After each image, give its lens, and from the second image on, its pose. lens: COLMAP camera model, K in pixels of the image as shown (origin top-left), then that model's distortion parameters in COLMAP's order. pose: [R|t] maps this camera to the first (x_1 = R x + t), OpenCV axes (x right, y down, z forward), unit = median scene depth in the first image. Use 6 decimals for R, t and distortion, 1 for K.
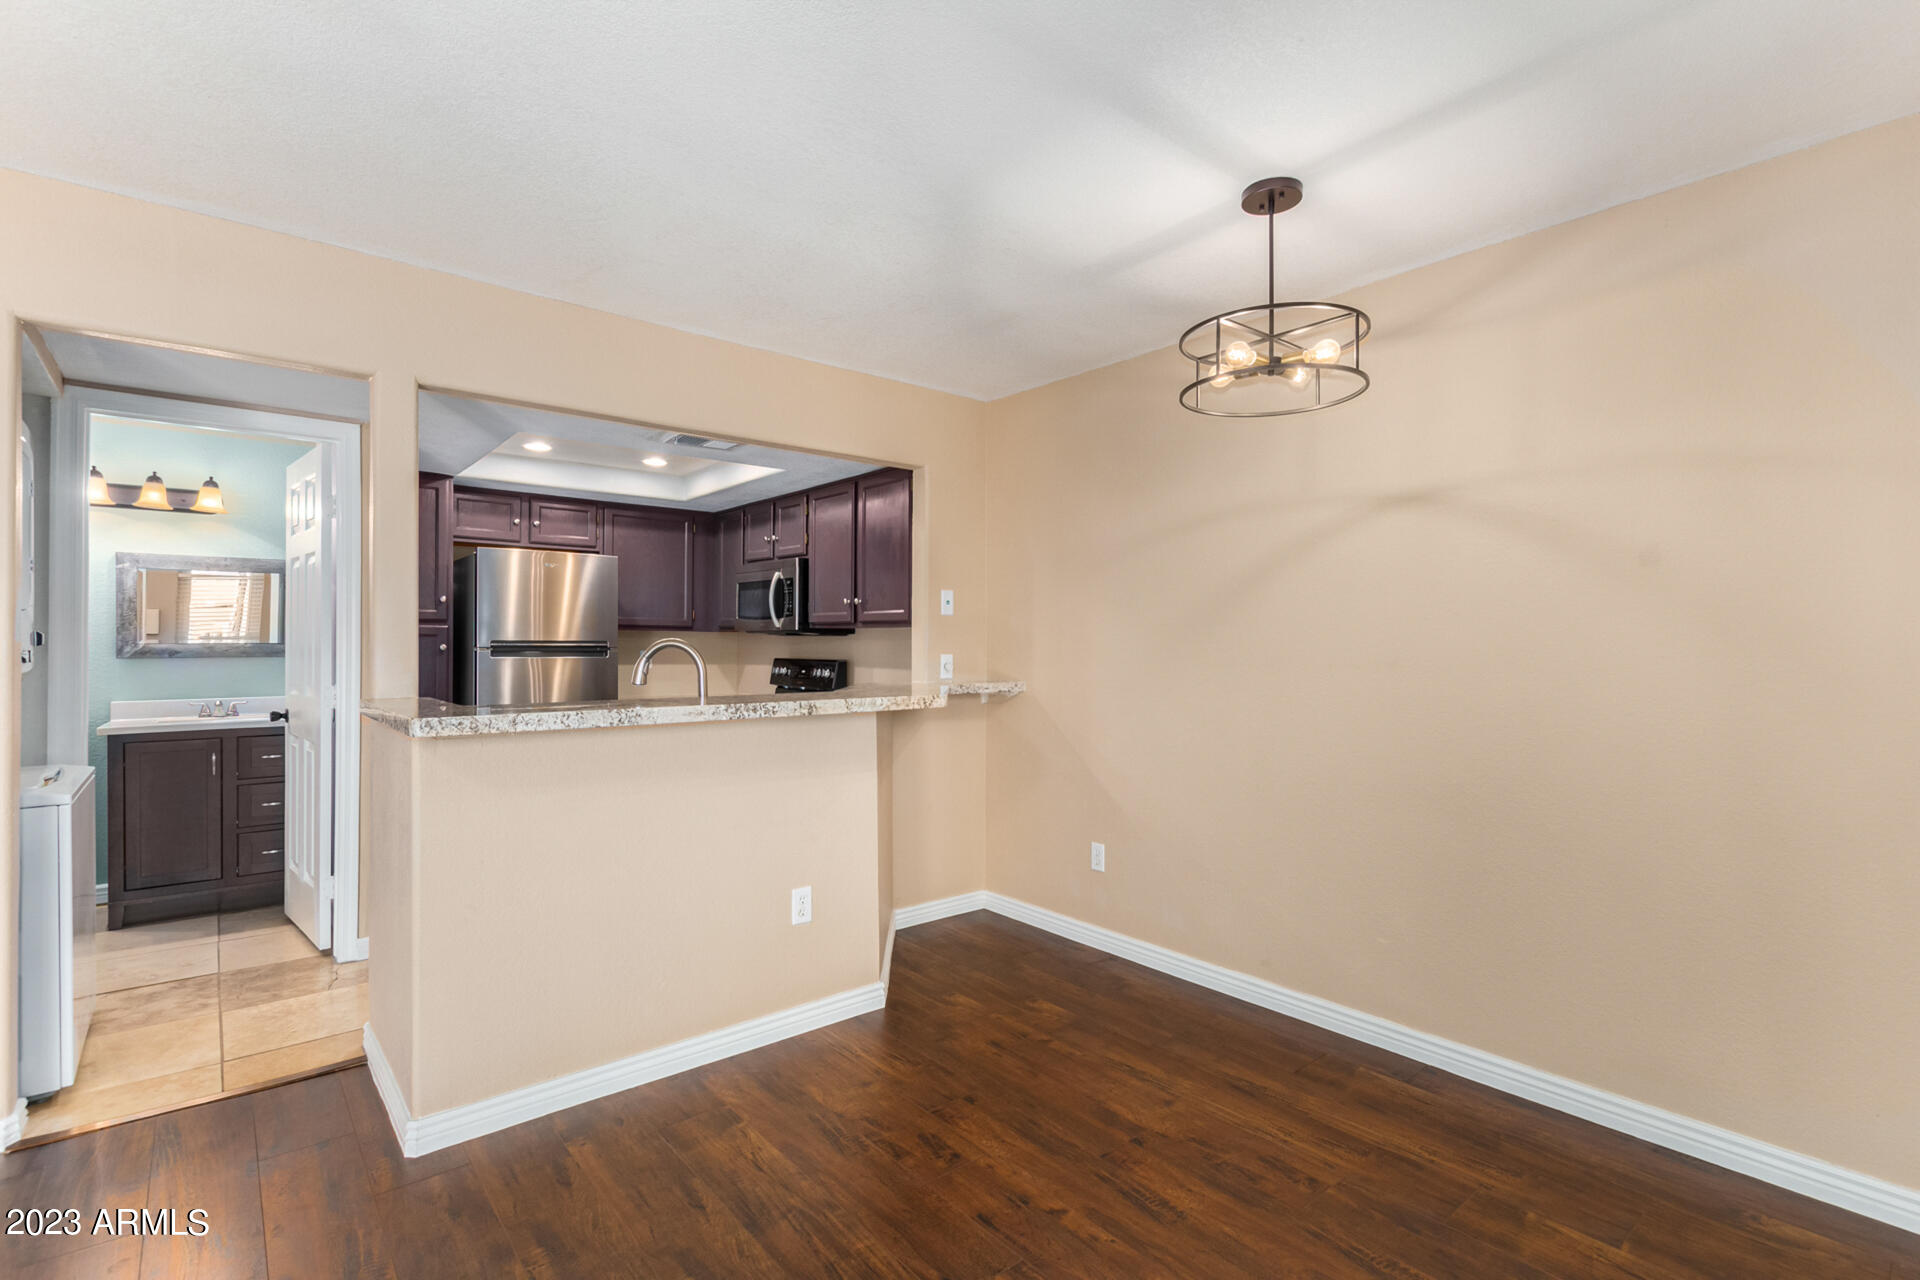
lens RADIAL K [[895.6, 0, 960.1], [0, 895.6, 644.0], [0, 0, 1]] dist [0.010555, -0.005875]
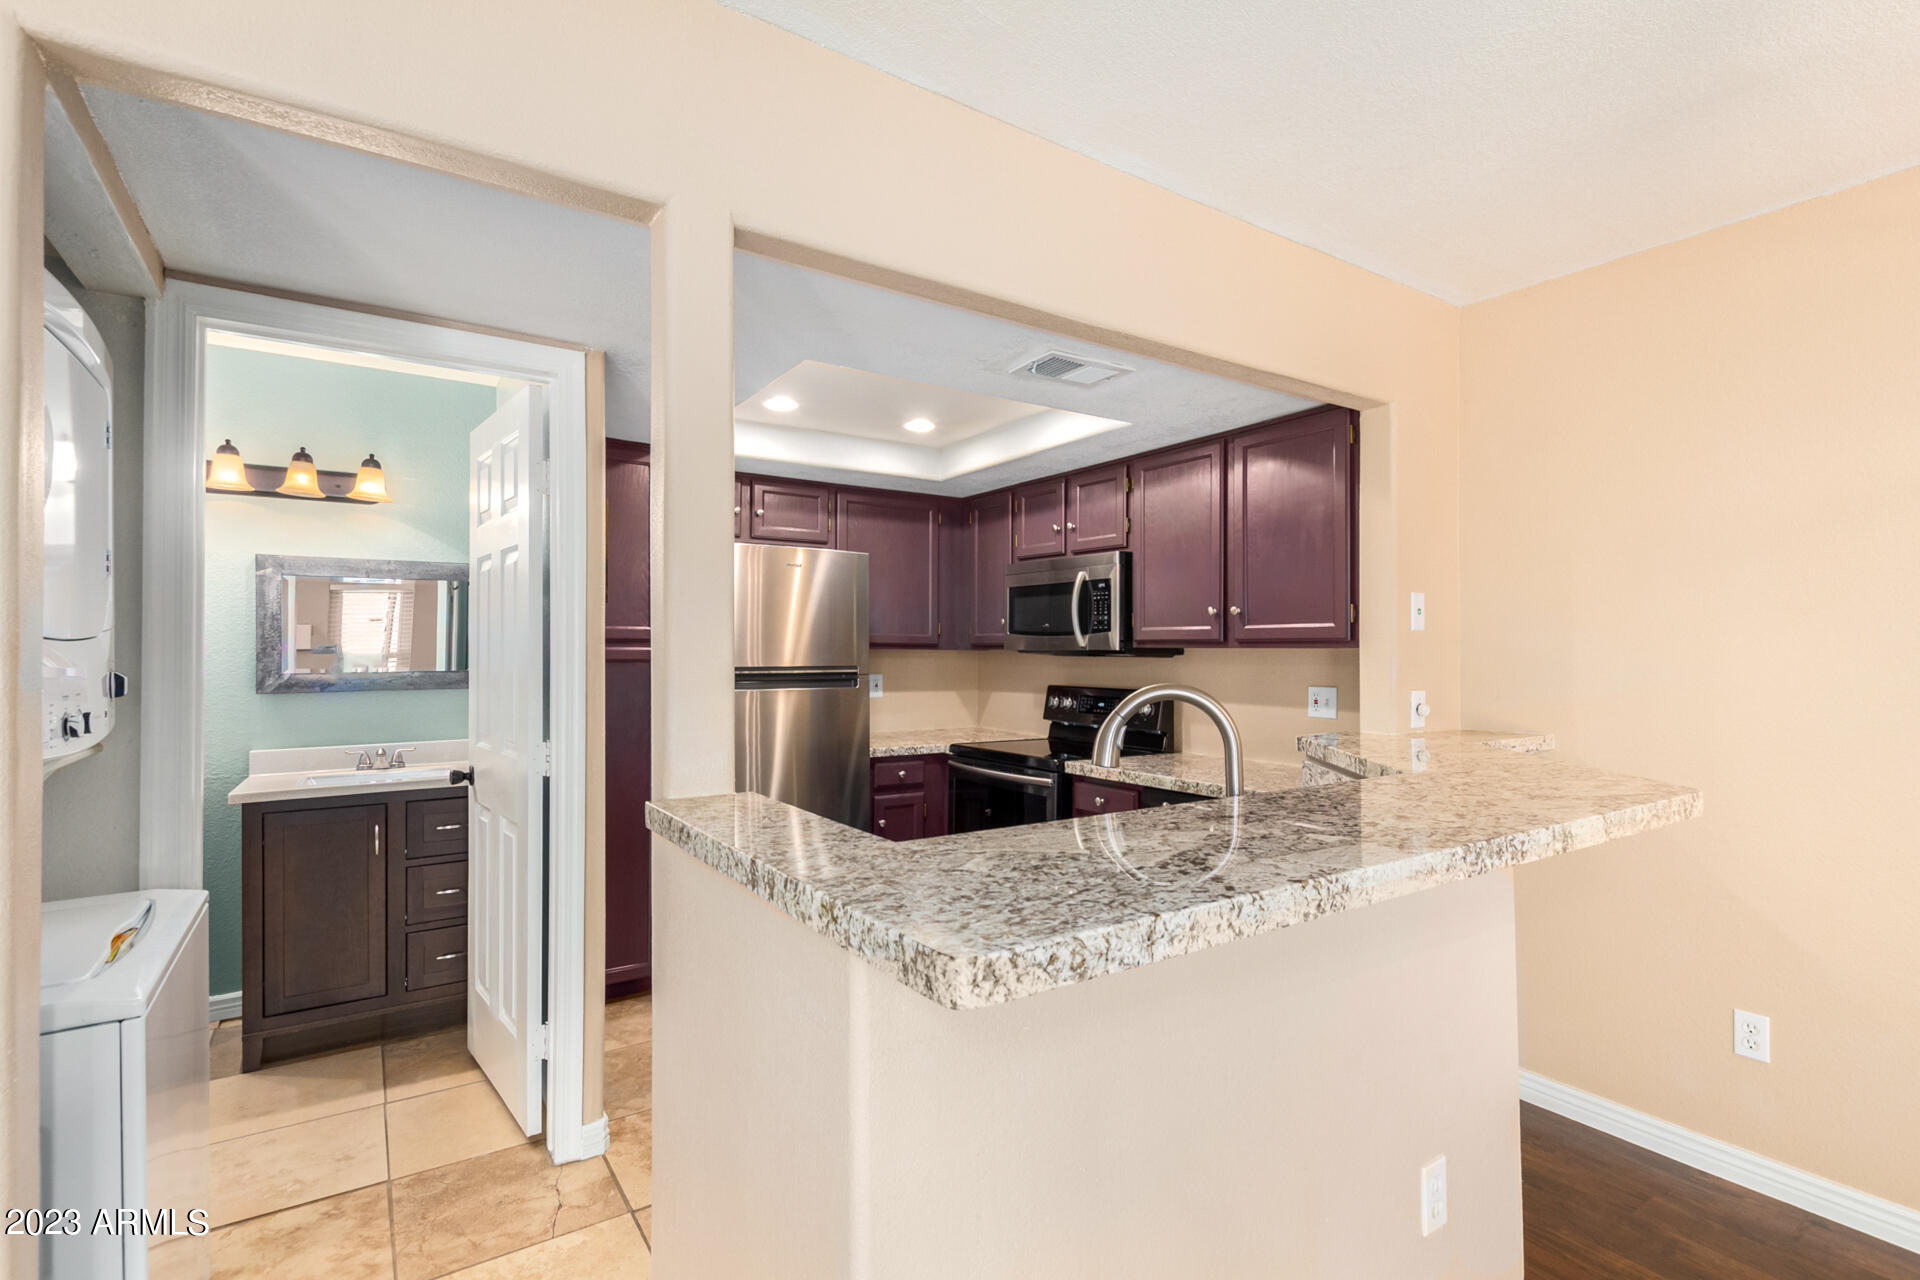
lens RADIAL K [[895.6, 0, 963.3], [0, 895.6, 646.6], [0, 0, 1]] dist [0.010555, -0.005875]
pose [[0.994931, -0.004140, -0.100470, -0.266057], [0.003656, 0.999981, -0.005008, -0.017802], [0.100489, 0.004616, 0.994927, 0.302910]]
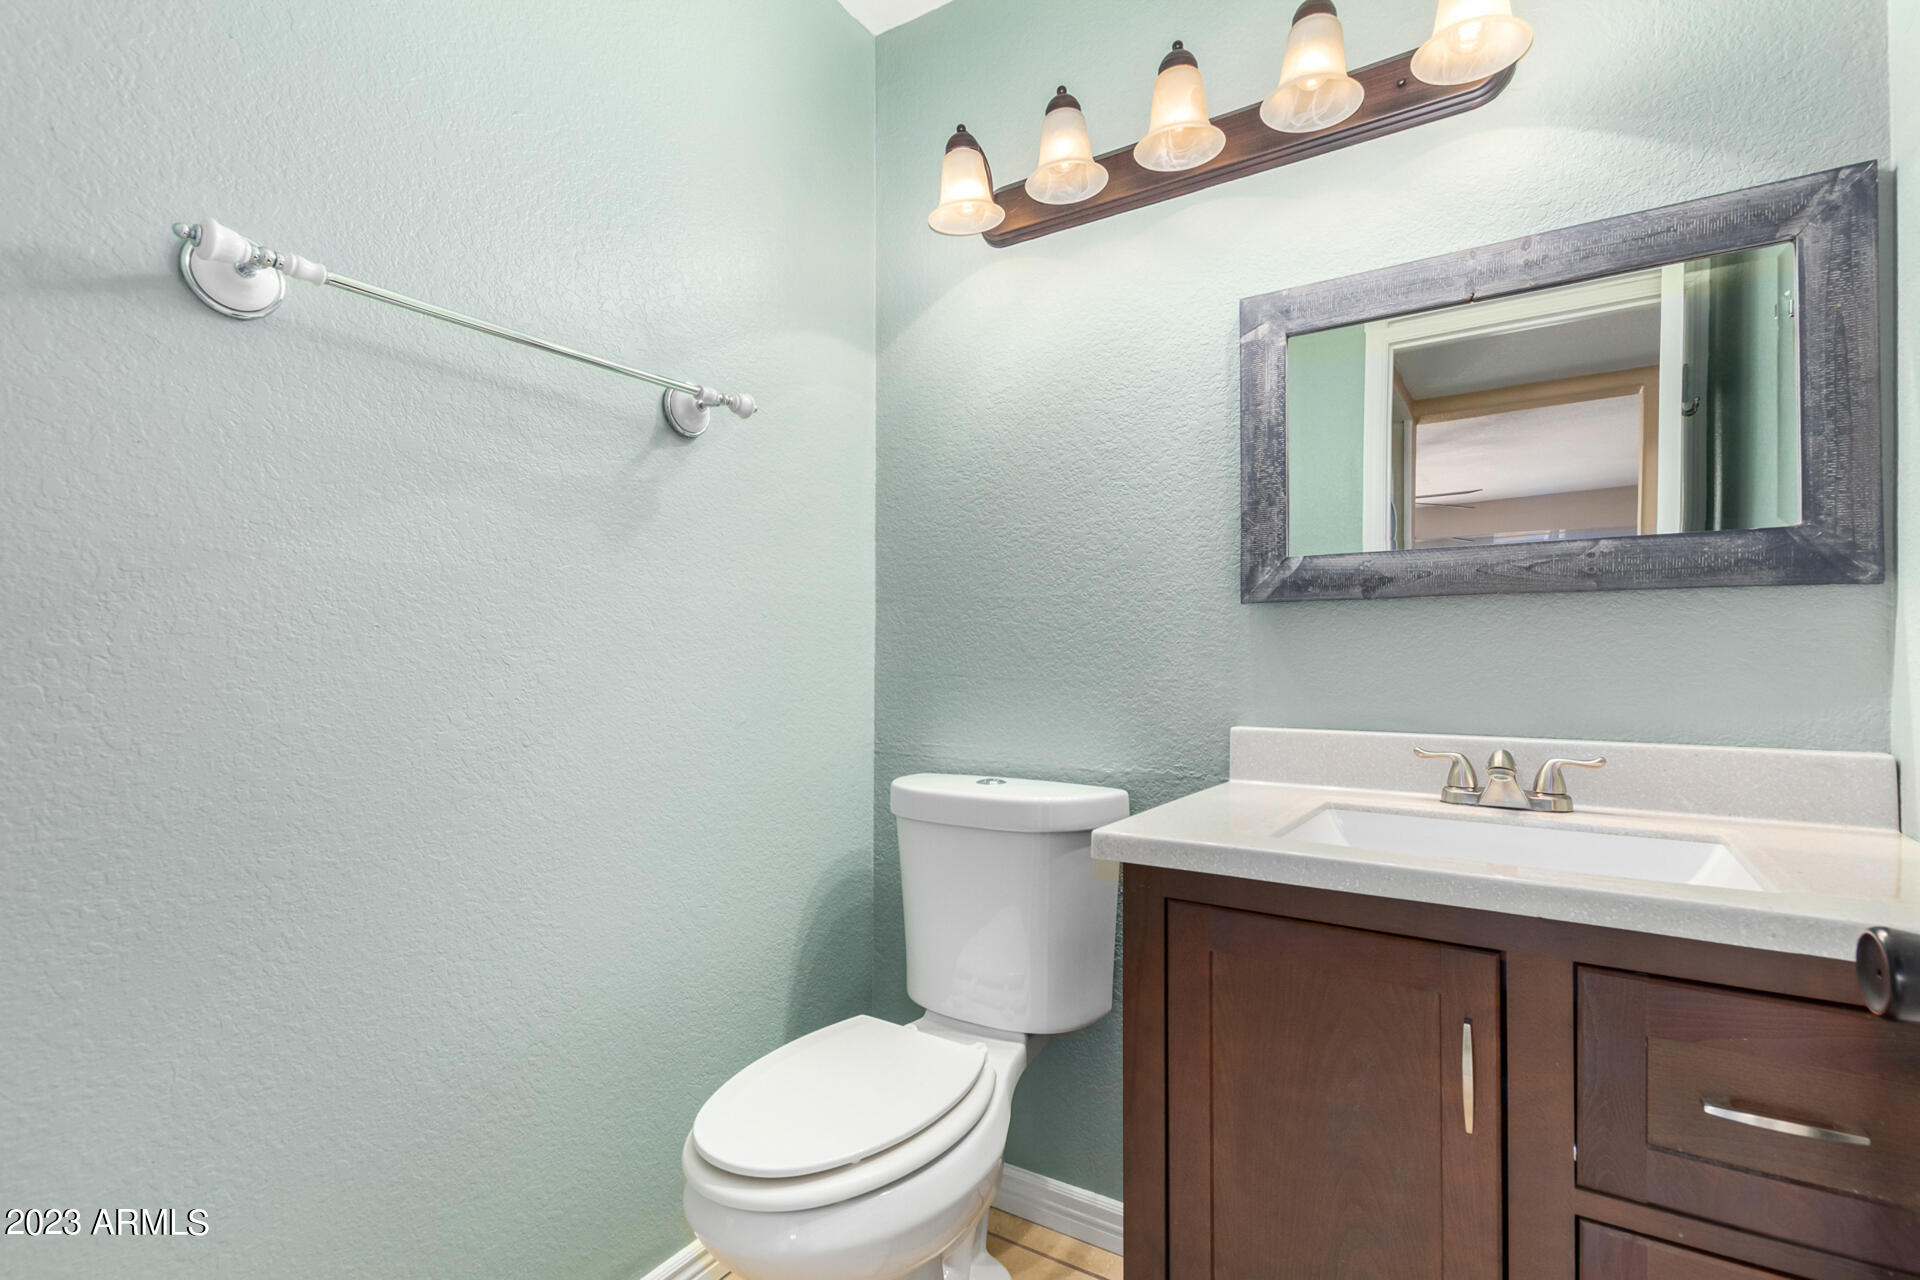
lens RADIAL K [[895.6, 0, 986.4], [0, 895.6, 652.2], [0, 0, 1]] dist [0.010555, -0.005875]
pose [[0.325610, -0.004722, -0.945492, -0.642514], [0.003969, 0.999986, -0.003628, 0.035713], [0.945496, -0.002571, 0.325625, 0.794198]]
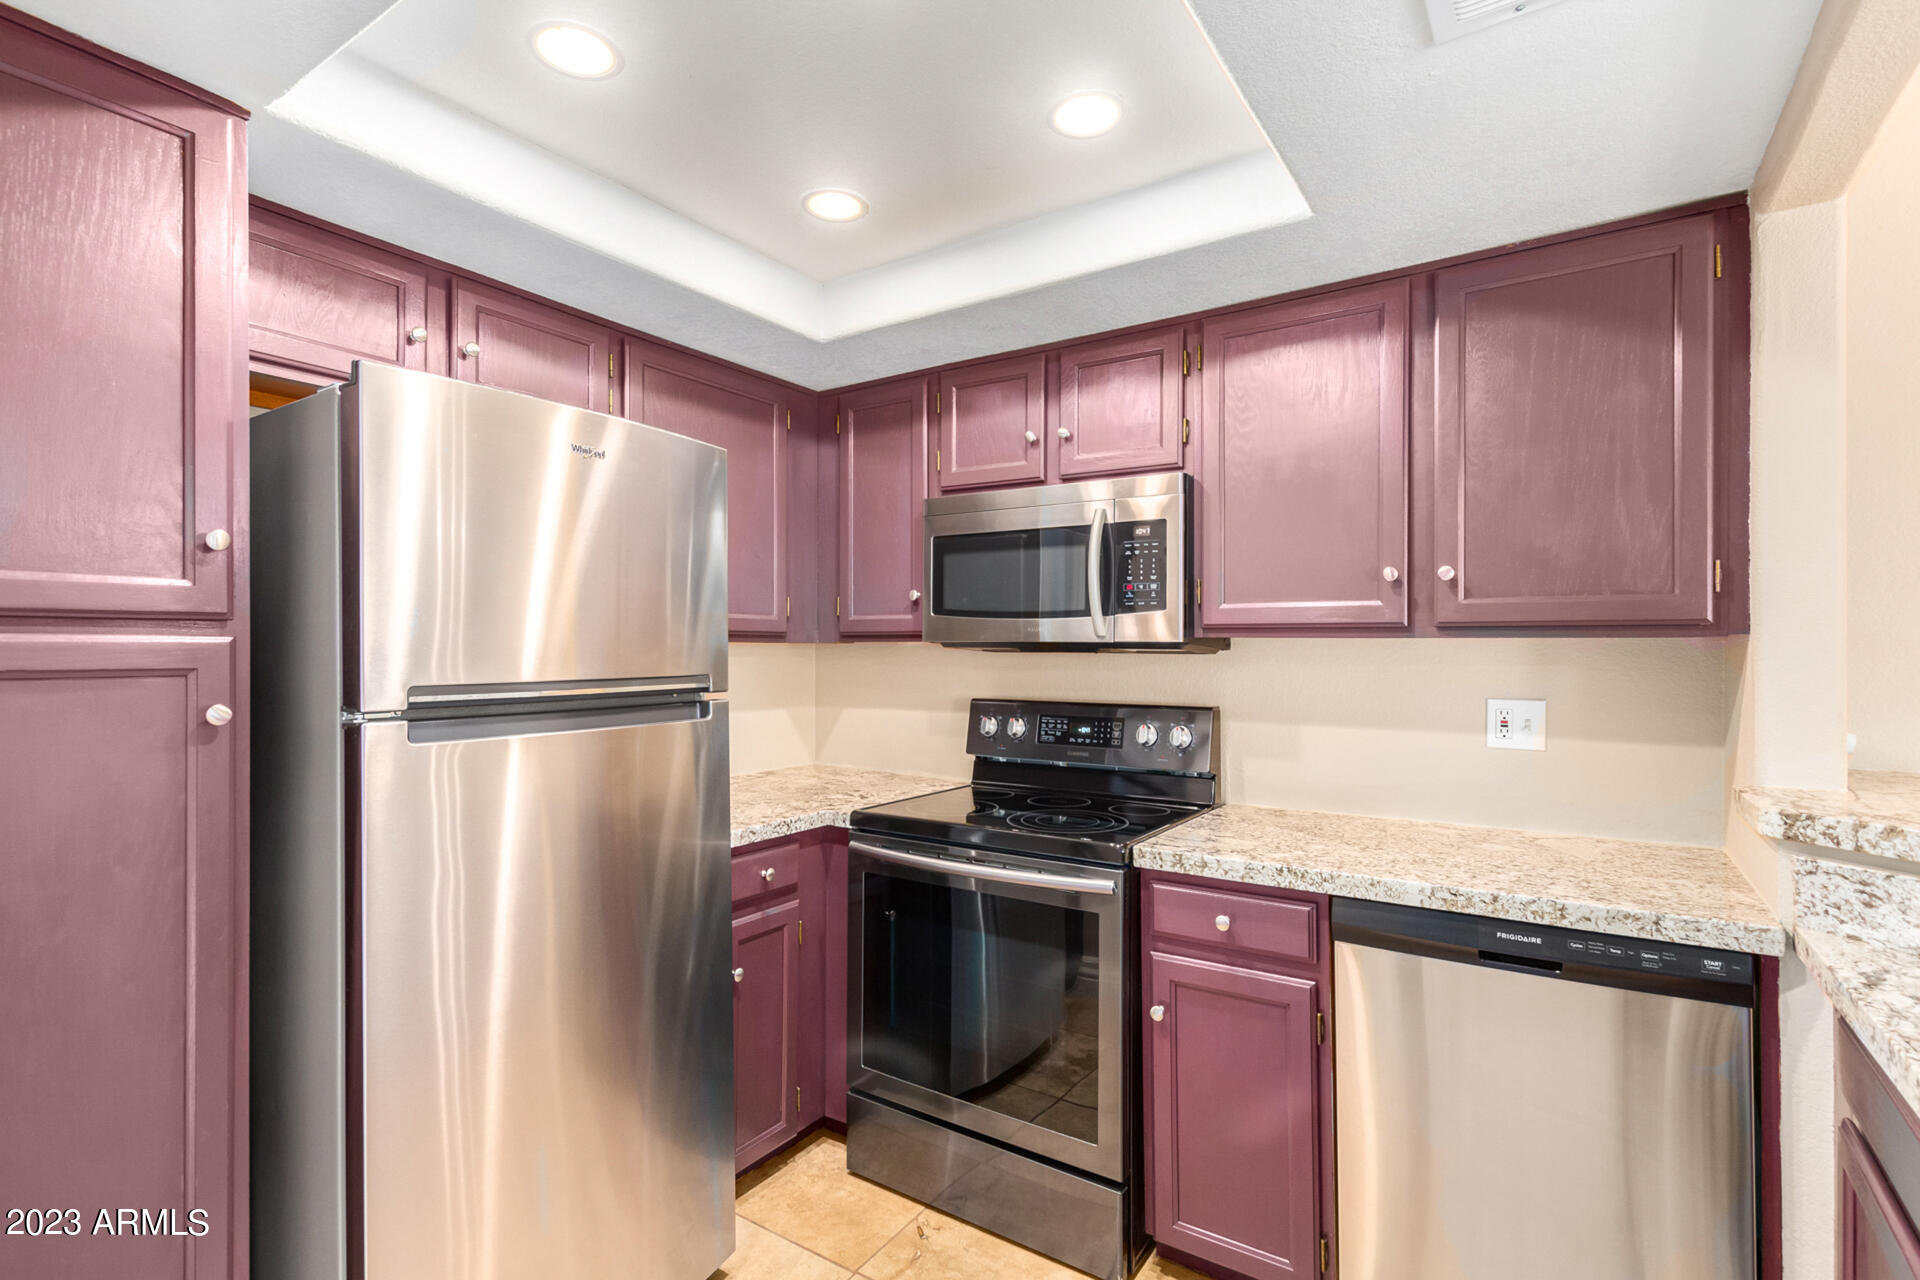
lens RADIAL K [[895.6, 0, 947.4], [0, 895.6, 646.7], [0, 0, 1]] dist [0.010555, -0.005875]
pose [[0.961891, -0.006731, 0.273352, -0.460827], [0.005909, 0.999975, 0.003830, -0.018185], [-0.273371, -0.002069, 0.961906, 0.711791]]
